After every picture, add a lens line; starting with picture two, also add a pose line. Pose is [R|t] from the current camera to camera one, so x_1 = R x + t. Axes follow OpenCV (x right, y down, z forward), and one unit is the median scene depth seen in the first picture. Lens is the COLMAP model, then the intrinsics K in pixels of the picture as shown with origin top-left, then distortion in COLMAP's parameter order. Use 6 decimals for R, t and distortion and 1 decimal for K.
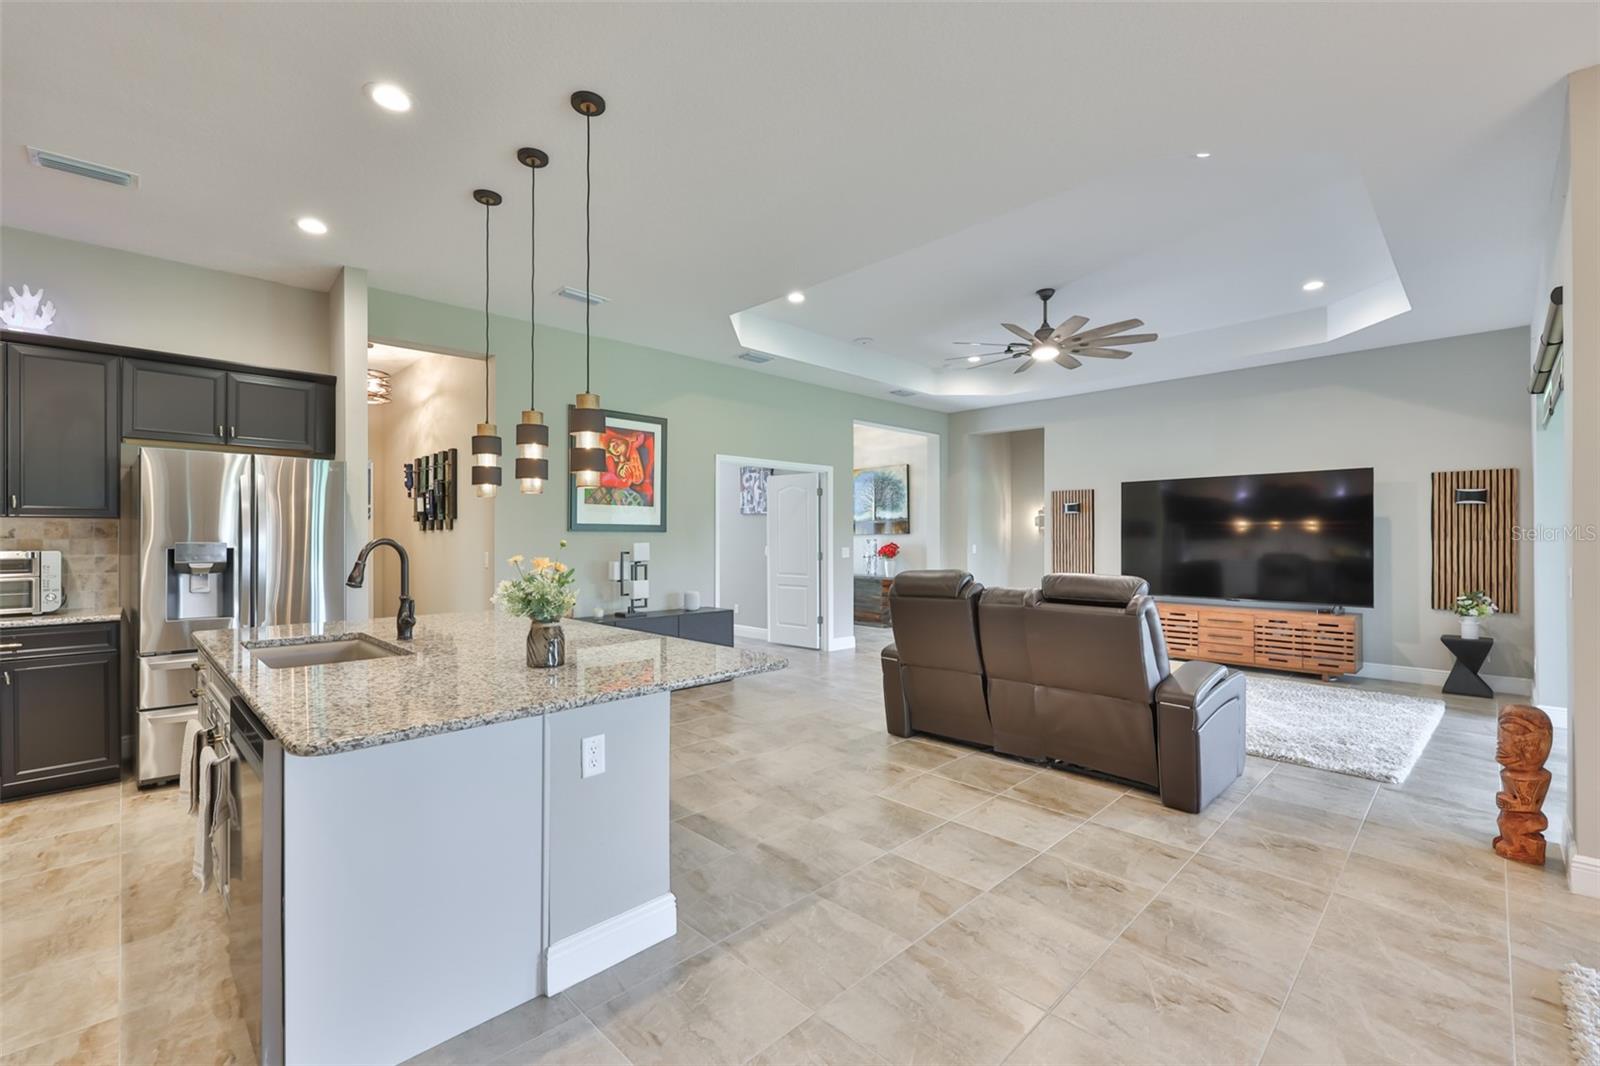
lens RADIAL K [[684.7, 0, 810.5], [0, 684.7, 537.0], [0, 0, 1]] dist [-0.000841, 0.000922]
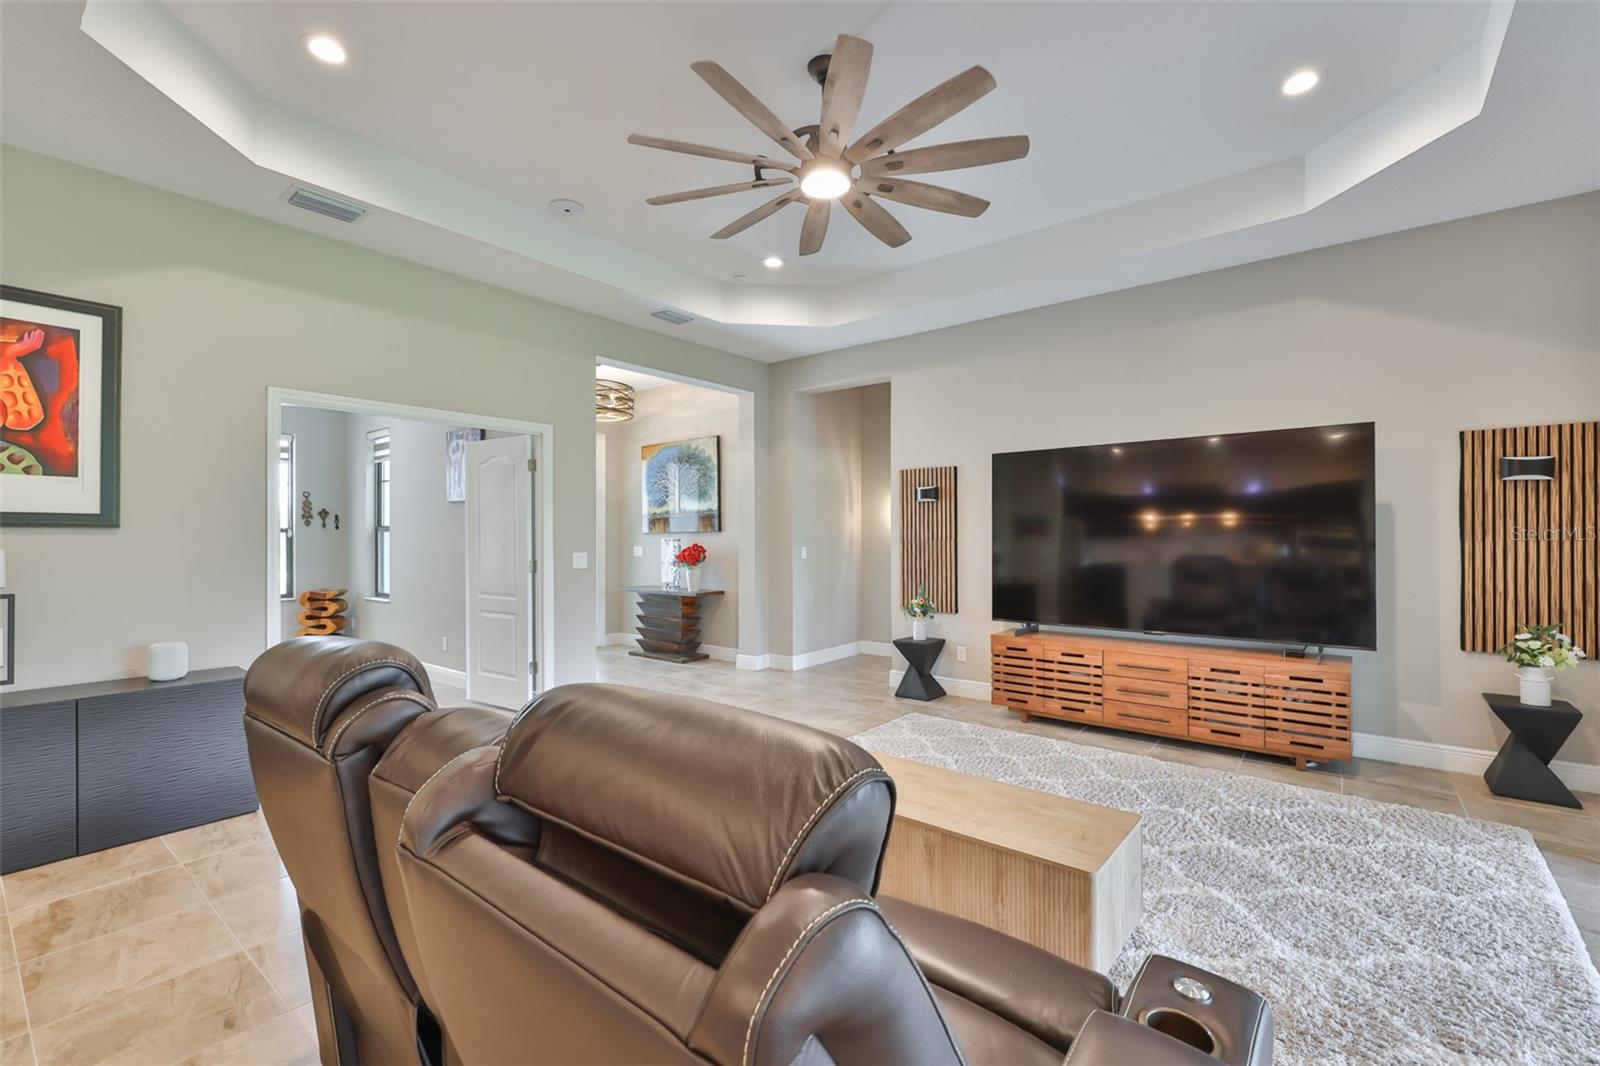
lens RADIAL K [[684.7, 0, 791.2], [0, 684.7, 532.5], [0, 0, 1]] dist [-0.000841, 0.000922]
pose [[0.995559, -0.000921, 0.094132, 0.244568], [0.001397, 0.999987, -0.004986, 0.000168], [-0.094126, 0.005095, 0.995547, 0.440178]]
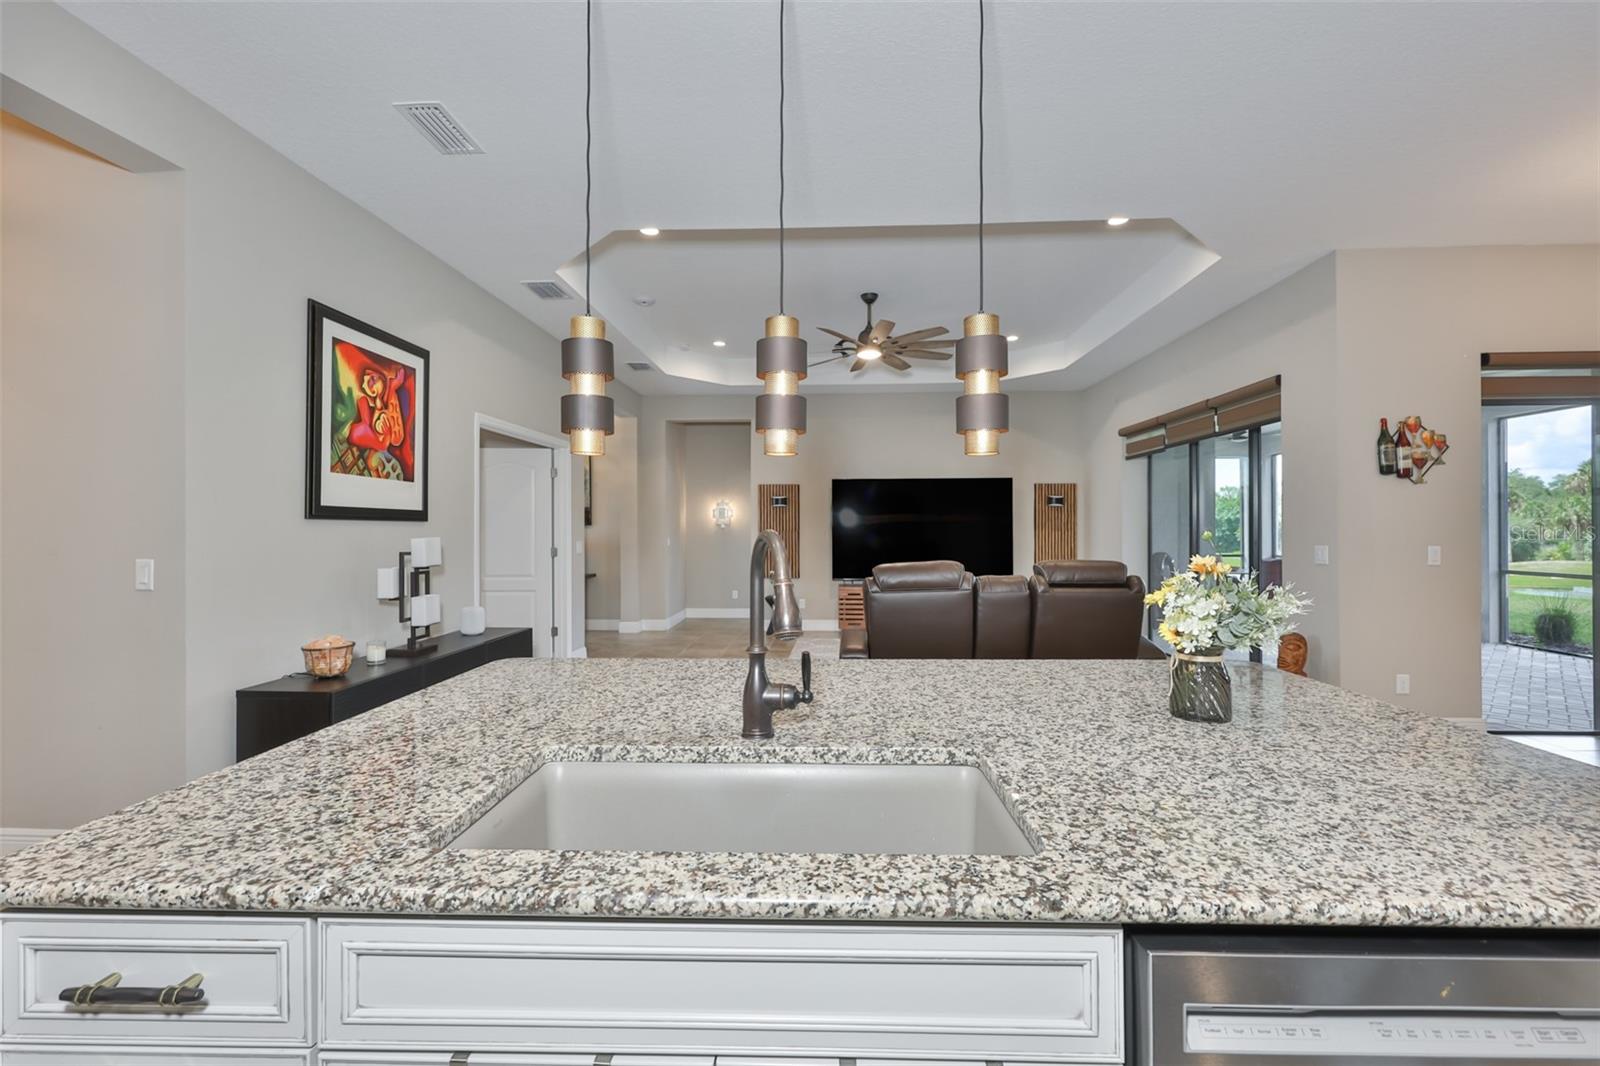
lens RADIAL K [[684.7, 0, 829.3], [0, 684.7, 524.6], [0, 0, 1]] dist [-0.000841, 0.000922]
pose [[0.727727, 0.003088, 0.685860, -0.383032], [0.002751, 0.999969, -0.007421, 0.002059], [-0.685862, 0.007287, 0.727695, 0.249327]]
